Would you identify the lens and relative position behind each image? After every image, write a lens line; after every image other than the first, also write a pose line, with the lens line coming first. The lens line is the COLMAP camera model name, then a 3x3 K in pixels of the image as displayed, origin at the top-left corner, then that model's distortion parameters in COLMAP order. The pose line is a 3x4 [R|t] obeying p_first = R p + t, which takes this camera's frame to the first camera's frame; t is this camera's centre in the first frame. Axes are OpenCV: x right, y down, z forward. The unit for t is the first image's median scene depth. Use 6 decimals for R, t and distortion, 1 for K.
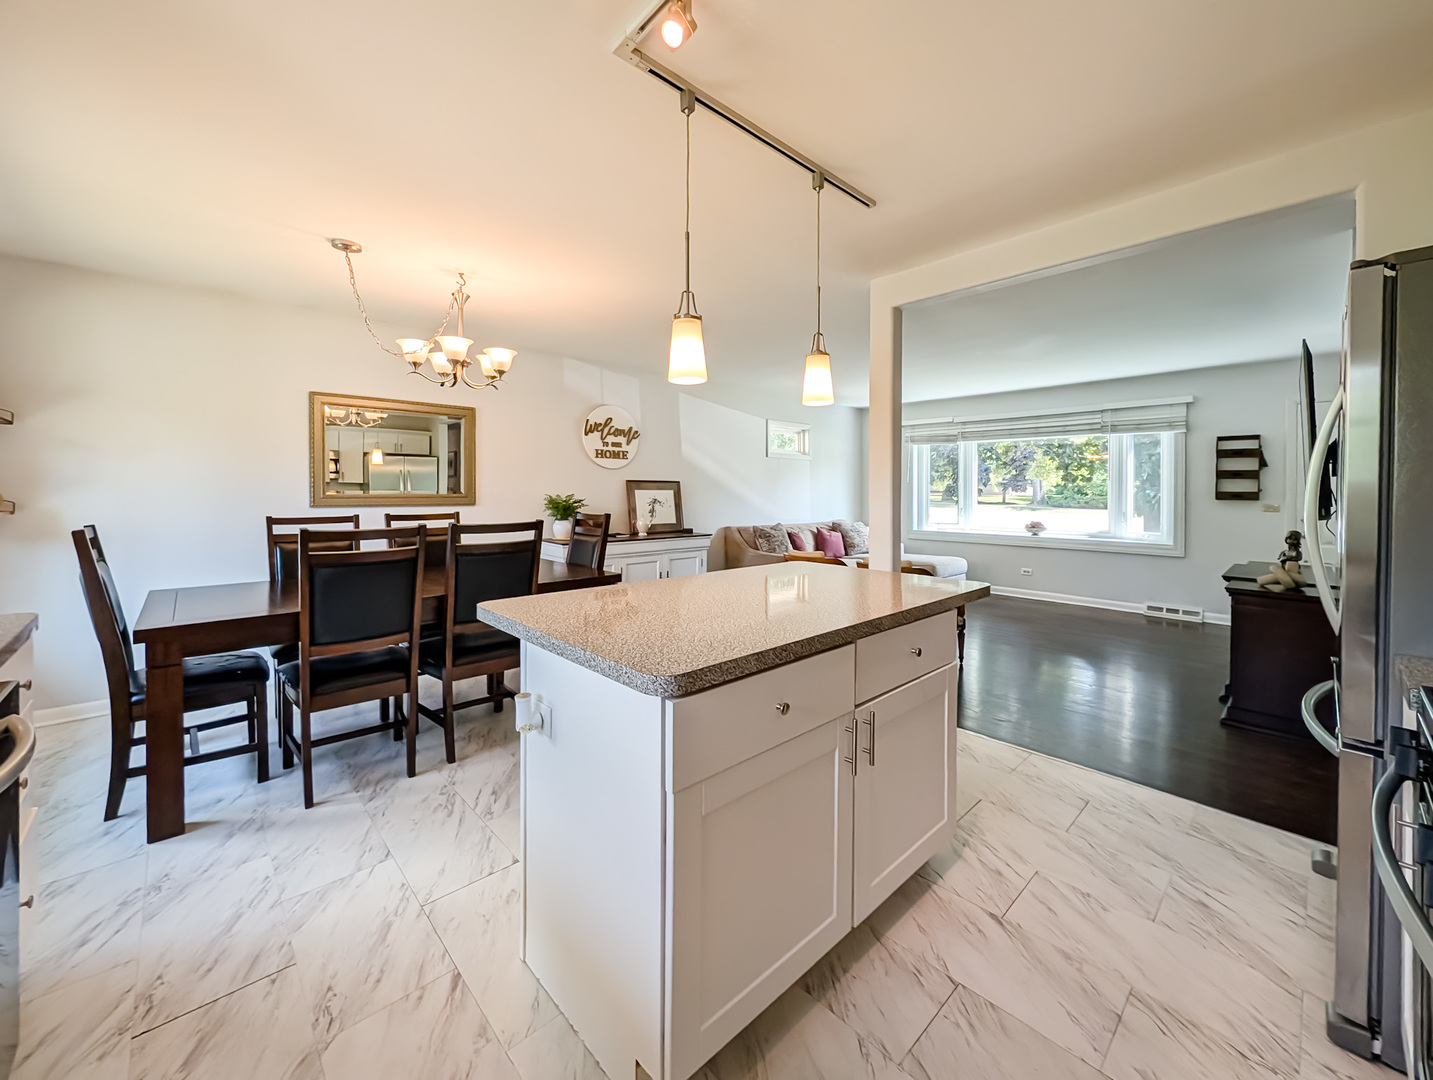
lens RADIAL K [[564.2, 0, 713.2], [0, 564.2, 492.8], [0, 0, 1]] dist [-0.001279, -0.000043]
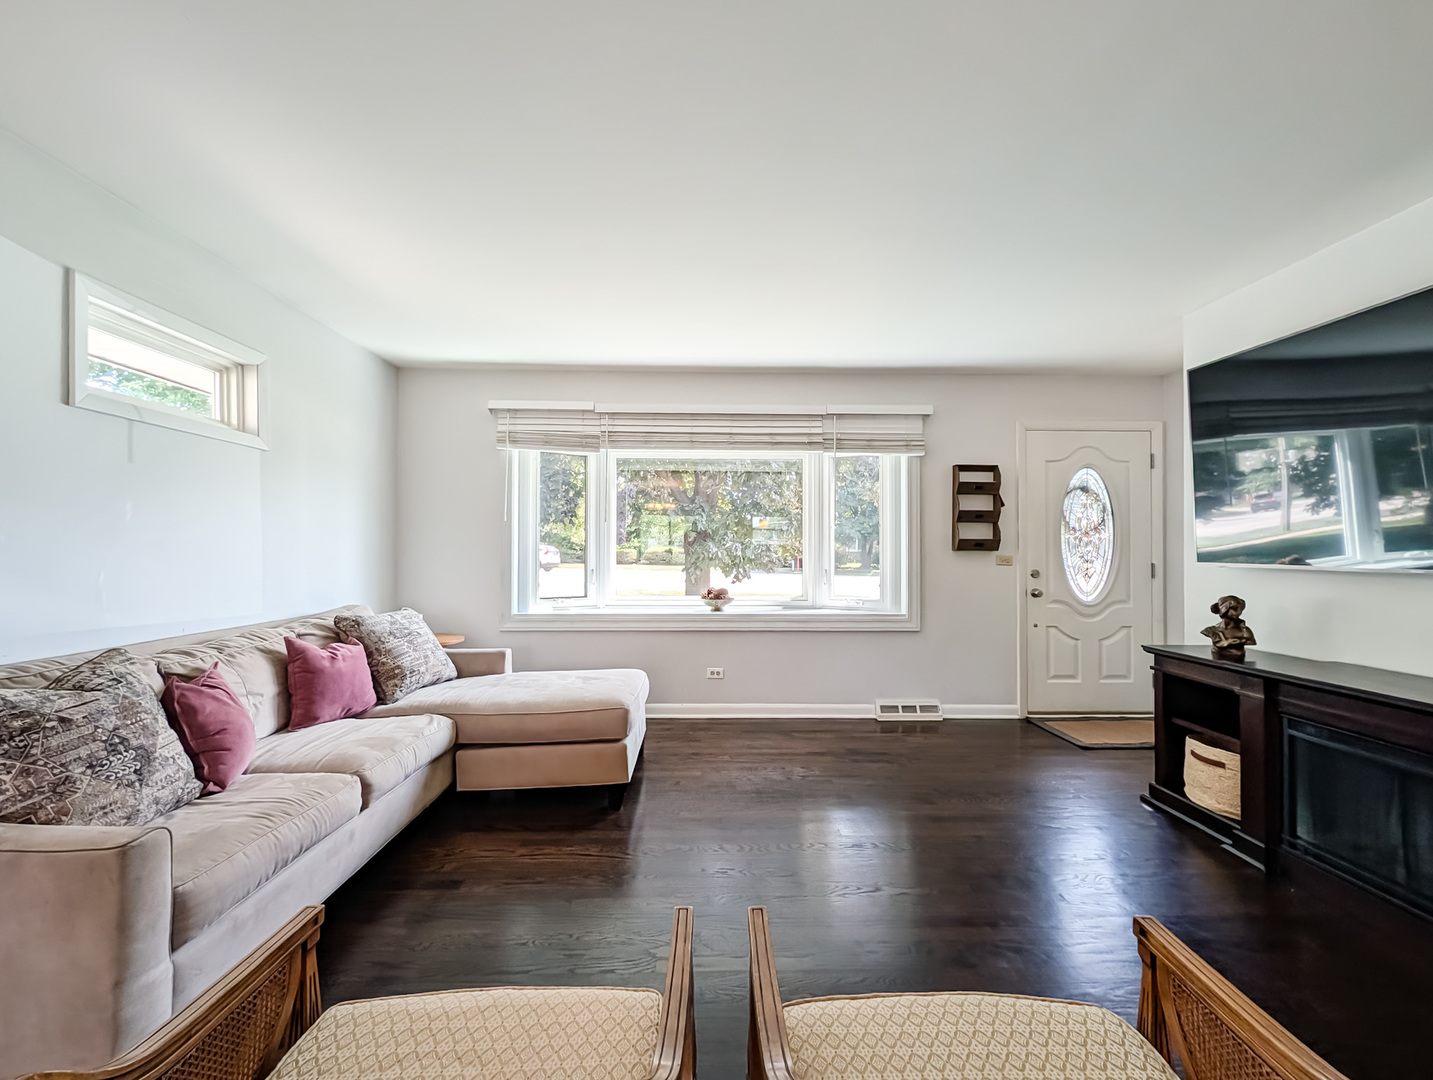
lens RADIAL K [[562.6, 0, 708.0], [0, 562.6, 543.0], [0, 0, 1]] dist [-0.003249, -0.000247]
pose [[0.664108, 0.005659, 0.747615, 0.127508], [0.003500, 0.999937, -0.010678, 0.009708], [-0.747628, 0.009708, 0.664047, 0.752545]]
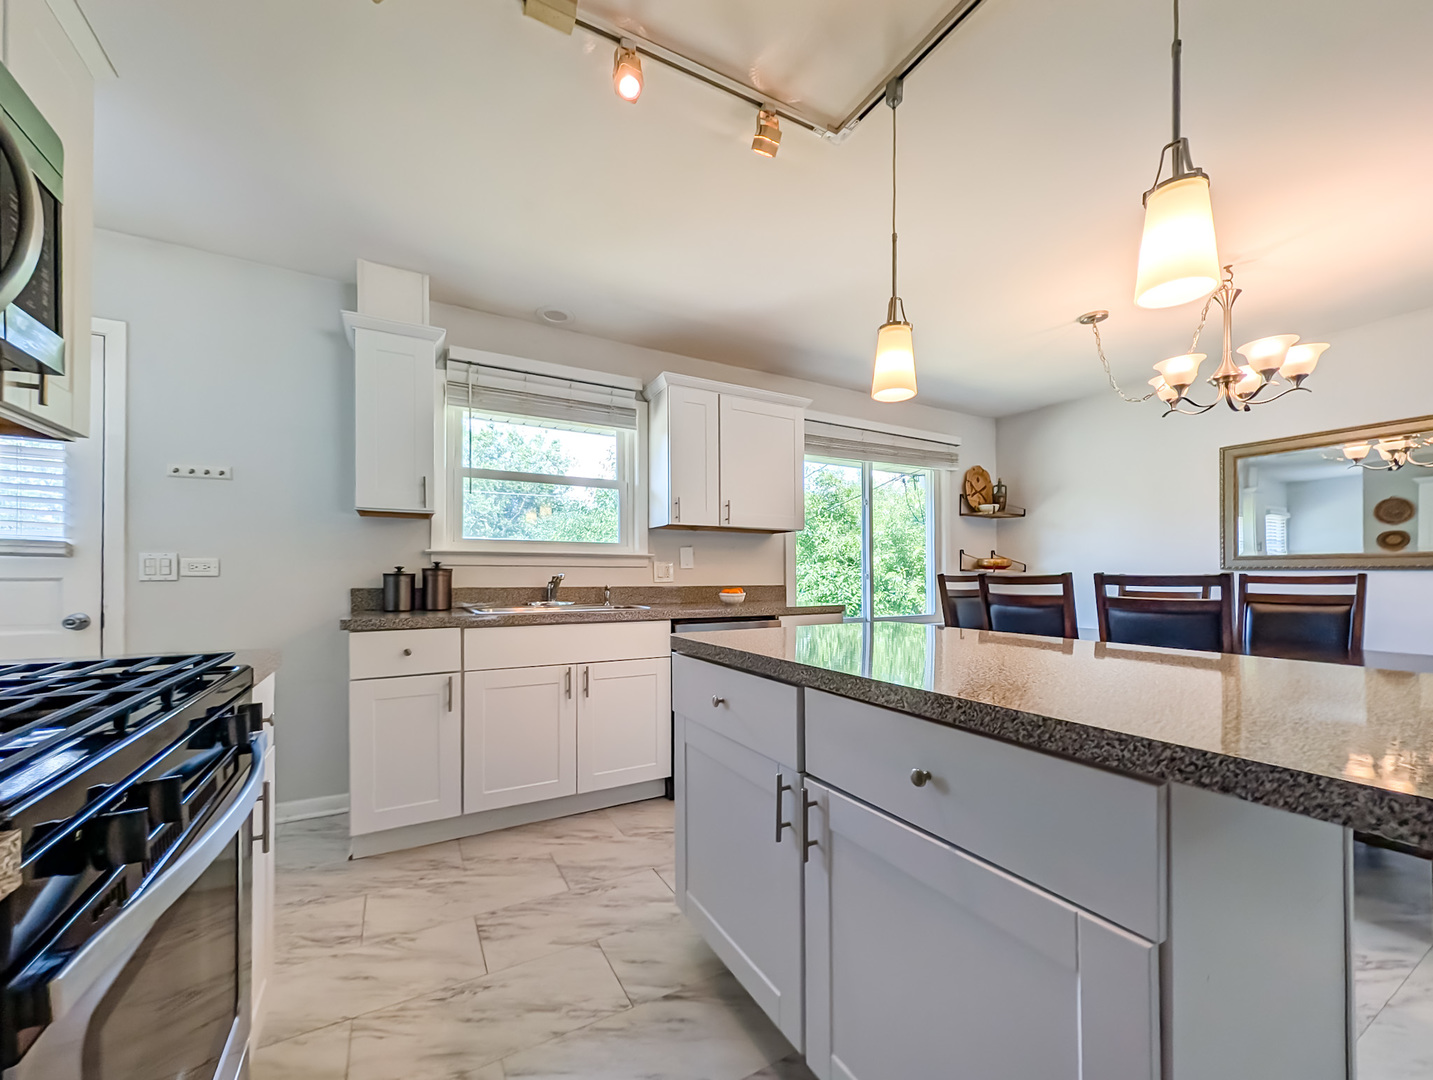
lens RADIAL K [[559.3, 0, 719.1], [0, 559.3, 572.3], [0, 0, 1]] dist [0.001294, 0.000142]
pose [[-0.225663, -0.007948, -0.974173, 0.280743], [-0.007698, 0.999950, -0.006375, 0.030228], [0.974175, 0.006061, -0.225713, 0.290104]]
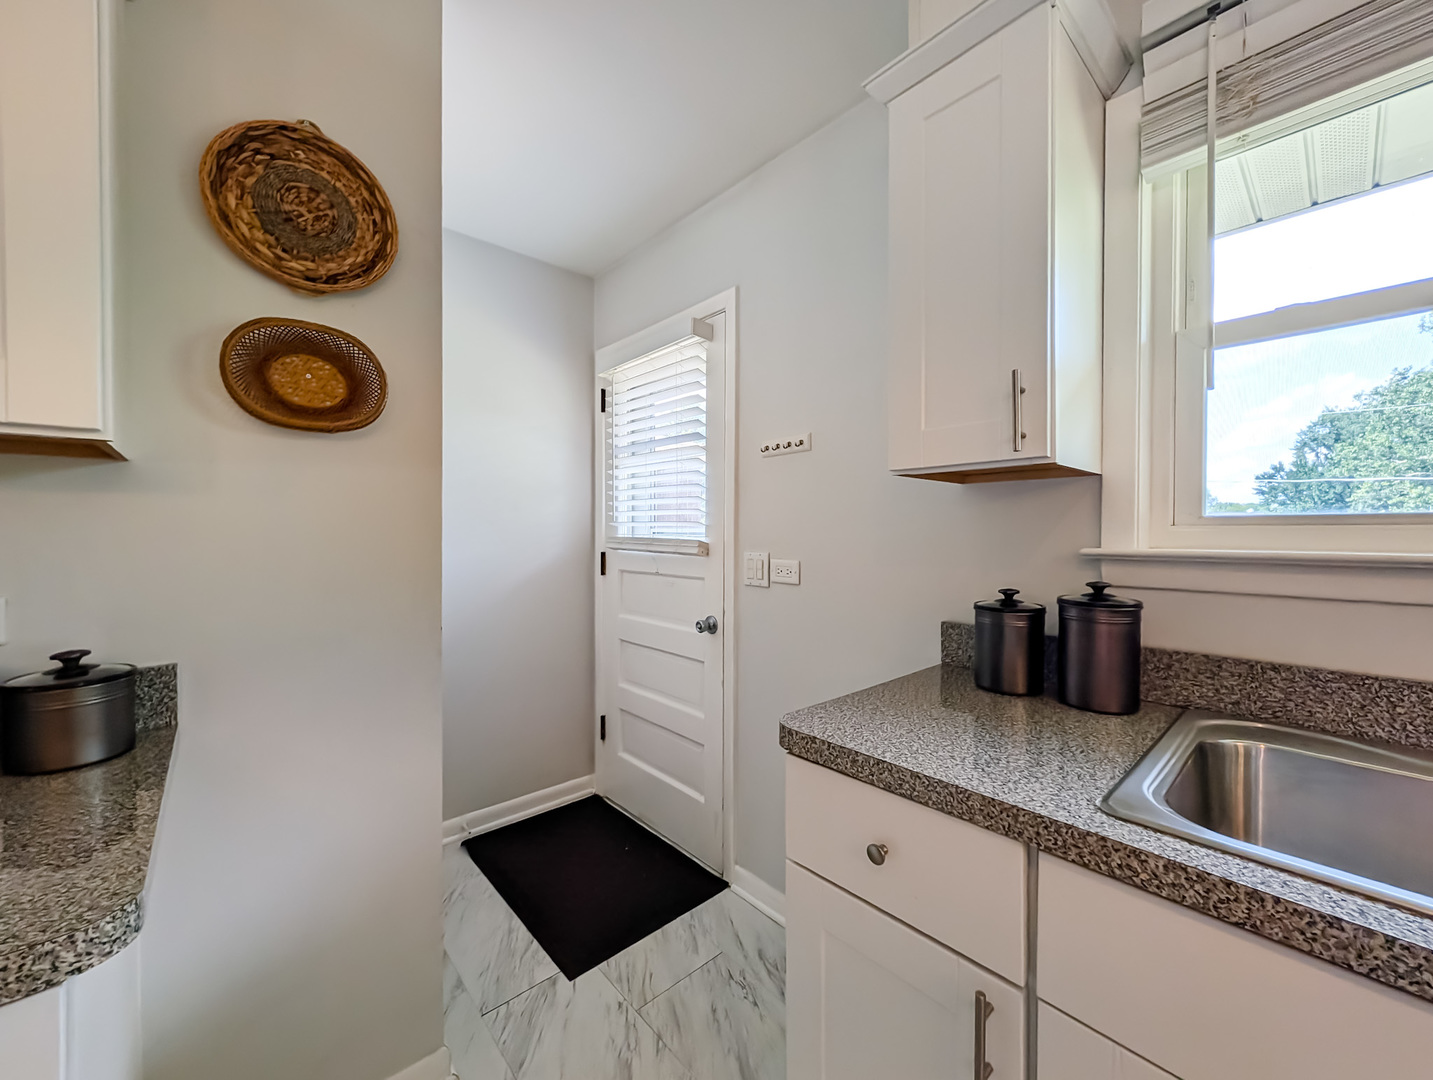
lens RADIAL K [[561.1, 0, 711.8], [0, 561.1, 538.0], [0, 0, 1]] dist [-0.003182, -0.000081]
pose [[-0.999741, -0.004561, 0.022310, -0.013687], [-0.004158, 0.999828, 0.018087, 0.001196], [-0.022389, 0.017989, -0.999587, 0.132670]]
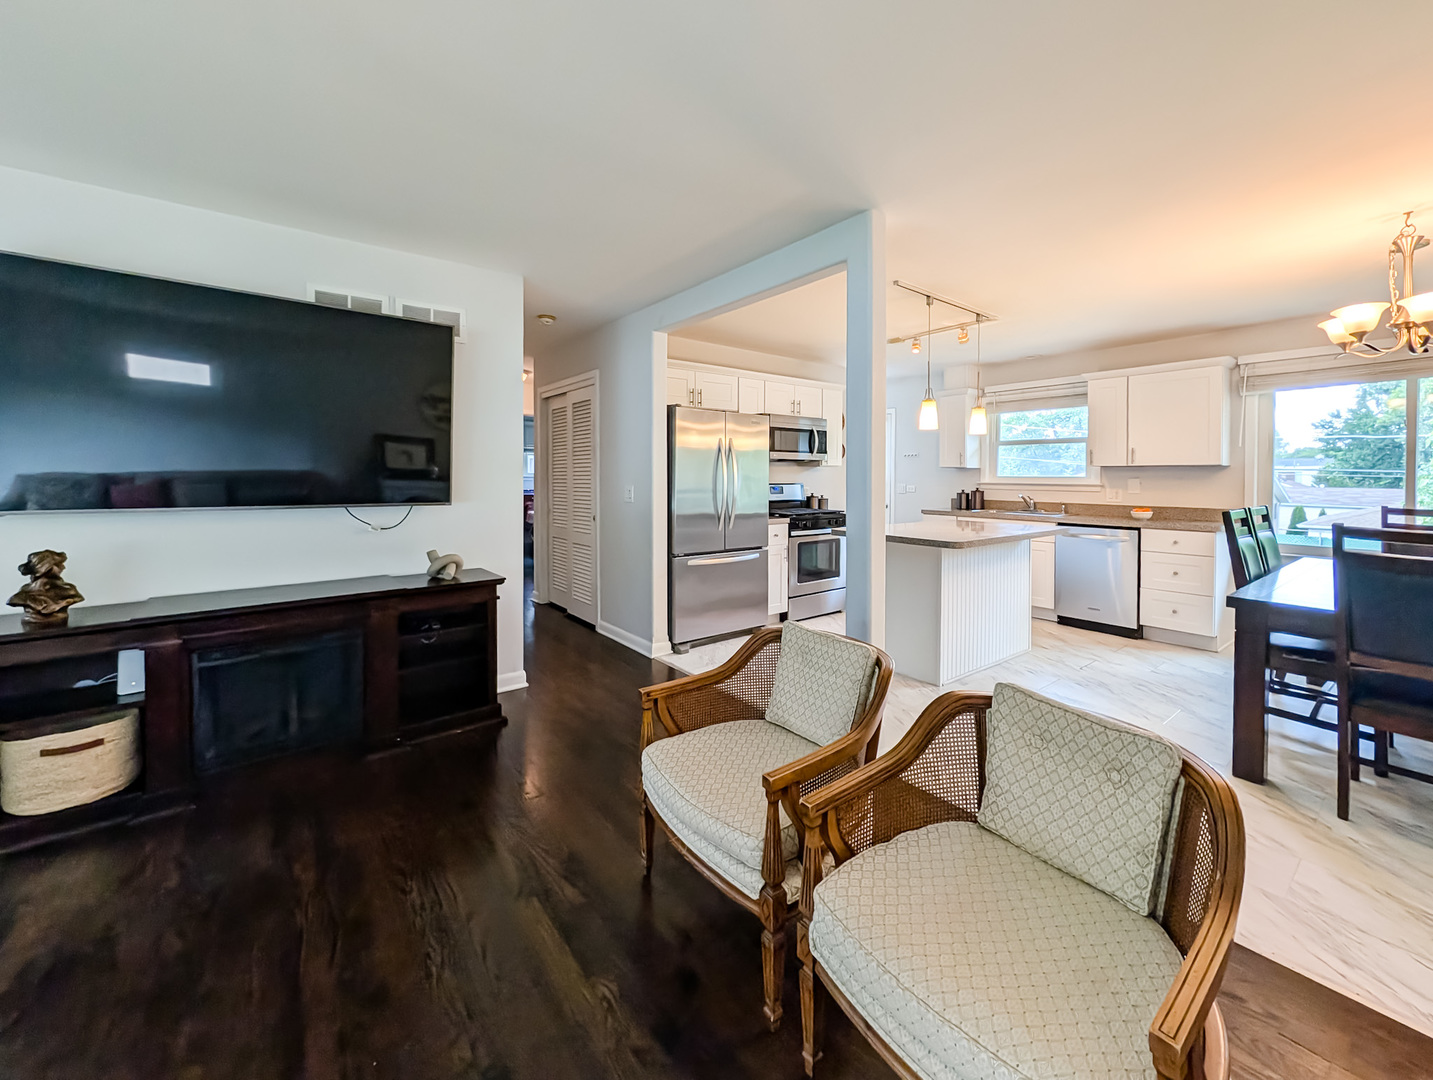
lens RADIAL K [[578.6, 0, 716.6], [0, 578.6, 480.4], [0, 0, 1]] dist [0.000336, 0.000329]
pose [[-0.996543, -0.008579, 0.082640, 0.268452], [-0.007401, 0.999867, 0.014556, -0.007282], [-0.082754, 0.013894, -0.996473, 1.095431]]
